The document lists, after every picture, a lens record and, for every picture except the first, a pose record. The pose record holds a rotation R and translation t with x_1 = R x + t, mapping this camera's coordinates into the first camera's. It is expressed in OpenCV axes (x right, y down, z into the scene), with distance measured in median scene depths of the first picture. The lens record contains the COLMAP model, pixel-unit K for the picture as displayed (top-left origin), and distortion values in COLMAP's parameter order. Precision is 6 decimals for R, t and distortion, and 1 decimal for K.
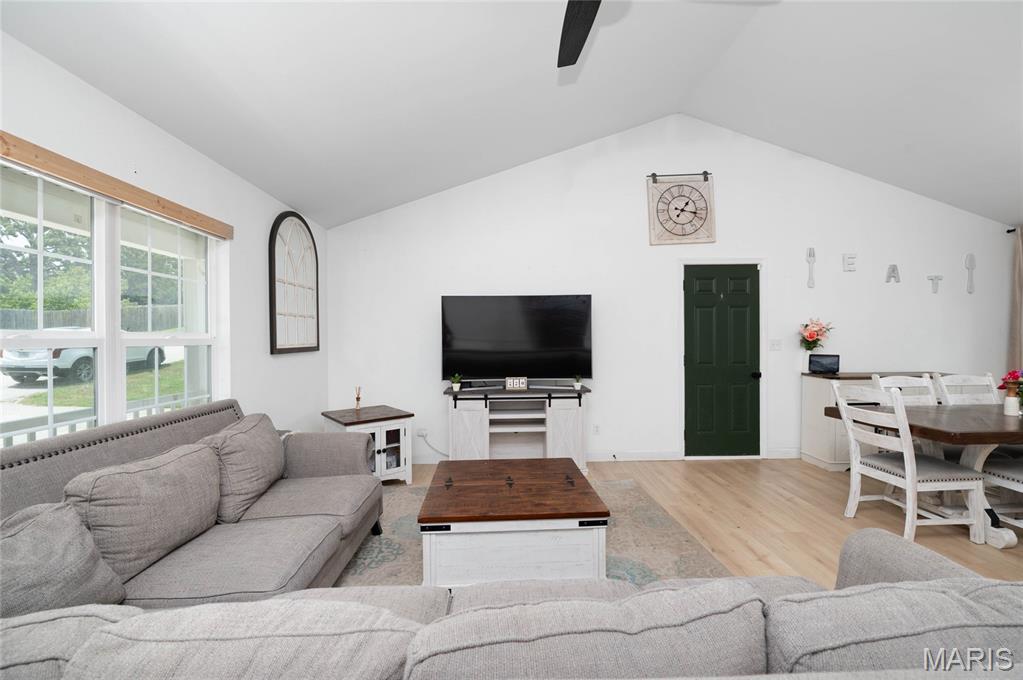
lens RADIAL K [[416.0, 0, 509.4], [0, 416.0, 342.4], [0, 0, 1]] dist [0.000096, -0.000397]
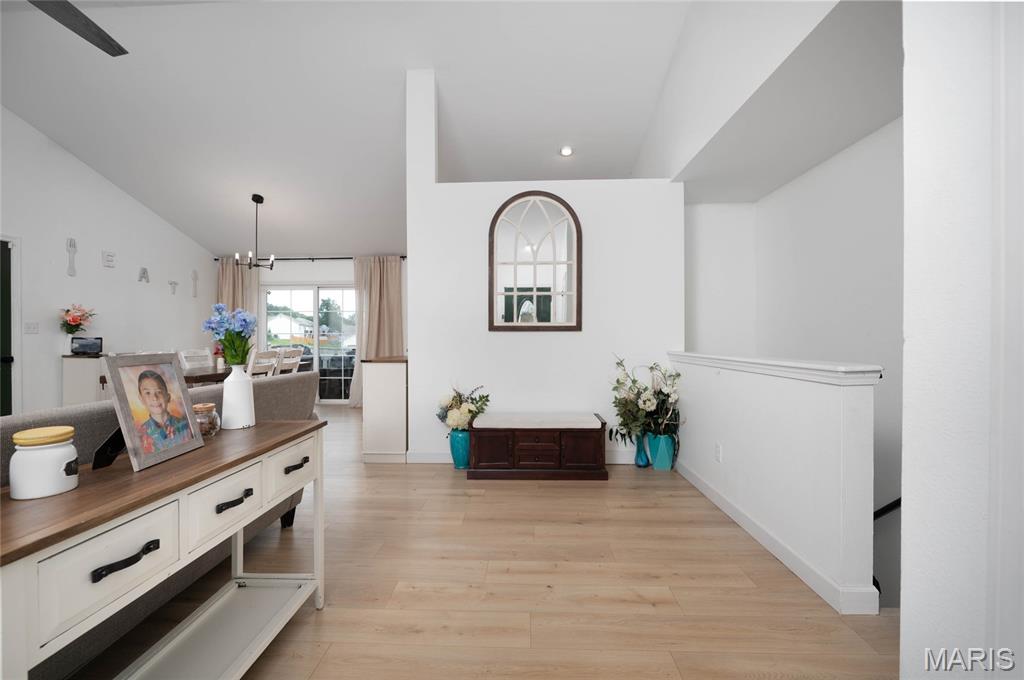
lens RADIAL K [[416.4, 0, 509.0], [0, 416.4, 335.7], [0, 0, 1]] dist [0.000096, -0.000397]
pose [[0.067482, 0.014506, 0.997615, -0.271712], [0.012041, 0.999810, -0.015352, 0.053744], [-0.997648, 0.013049, 0.067294, -0.196931]]
